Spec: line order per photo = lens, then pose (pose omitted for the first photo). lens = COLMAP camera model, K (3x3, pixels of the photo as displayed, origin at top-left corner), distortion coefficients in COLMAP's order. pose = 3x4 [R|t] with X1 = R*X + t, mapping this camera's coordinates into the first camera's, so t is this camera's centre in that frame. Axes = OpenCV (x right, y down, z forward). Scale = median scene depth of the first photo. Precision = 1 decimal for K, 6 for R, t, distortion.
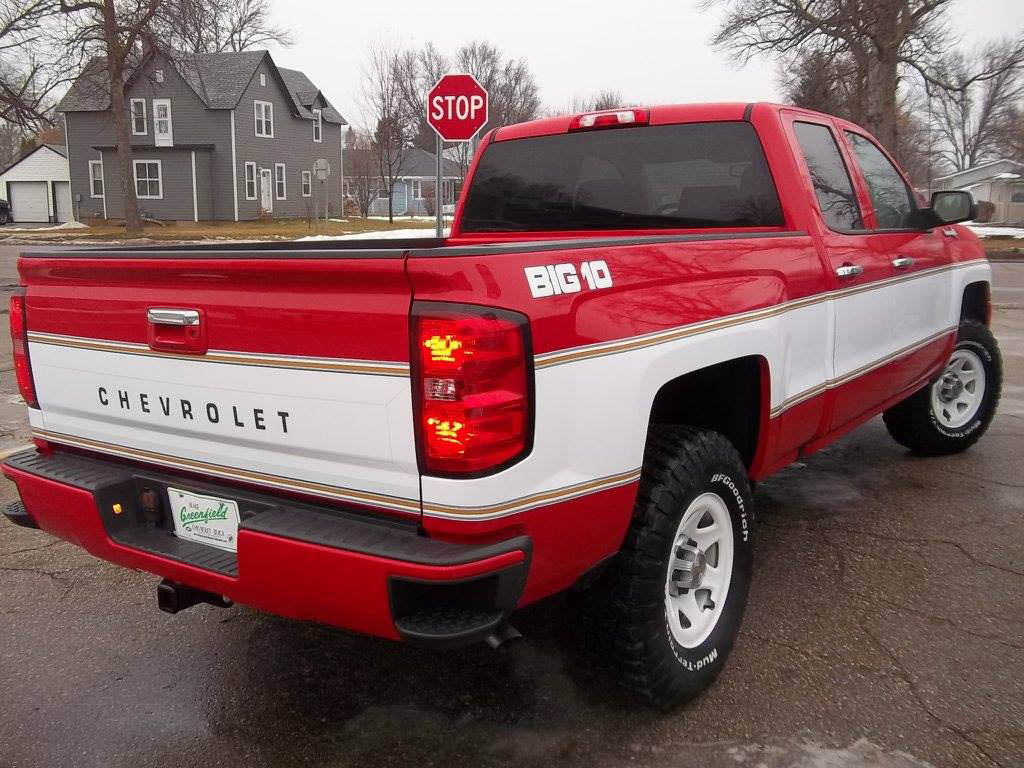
lens RADIAL K [[976.1, 0, 512.0], [0, 976.1, 384.0], [0, 0, 1]] dist [0.011091, 0.020999]
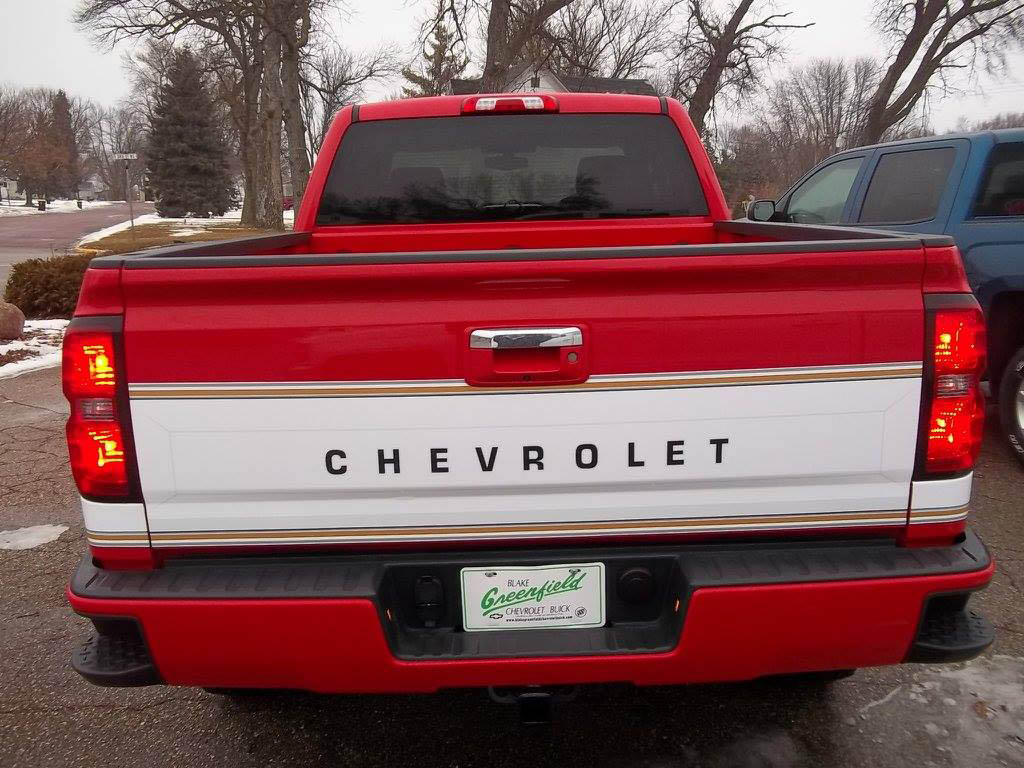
lens RADIAL K [[976.1, 0, 512.0], [0, 976.1, 384.0], [0, 0, 1]] dist [0.011091, 0.020999]
pose [[0.801369, -0.106332, 0.588643, -0.782181], [0.102571, 0.993925, 0.039904, -0.062831], [-0.589311, 0.028400, 0.807407, 0.391206]]
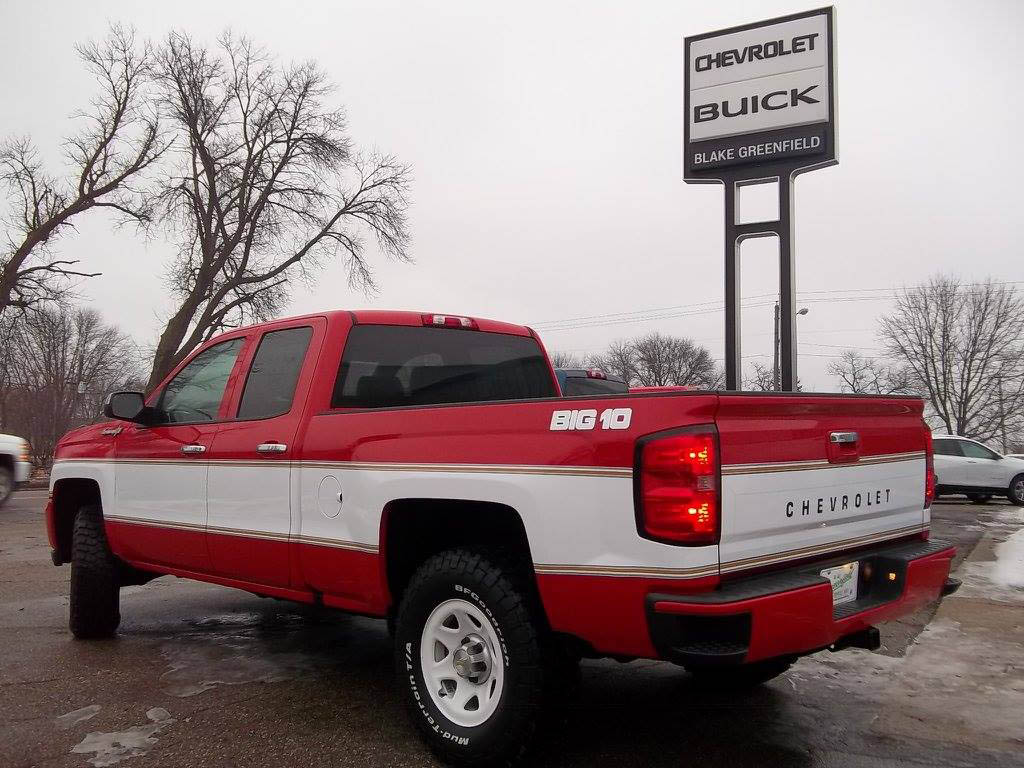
lens RADIAL K [[976.1, 0, 512.0], [0, 976.1, 384.0], [0, 0, 1]] dist [0.011091, 0.020999]
pose [[0.161577, 0.067608, 0.984542, -1.816078], [0.175725, 0.979736, -0.096116, -0.091141], [-0.971089, 0.188538, 0.146422, 1.222134]]
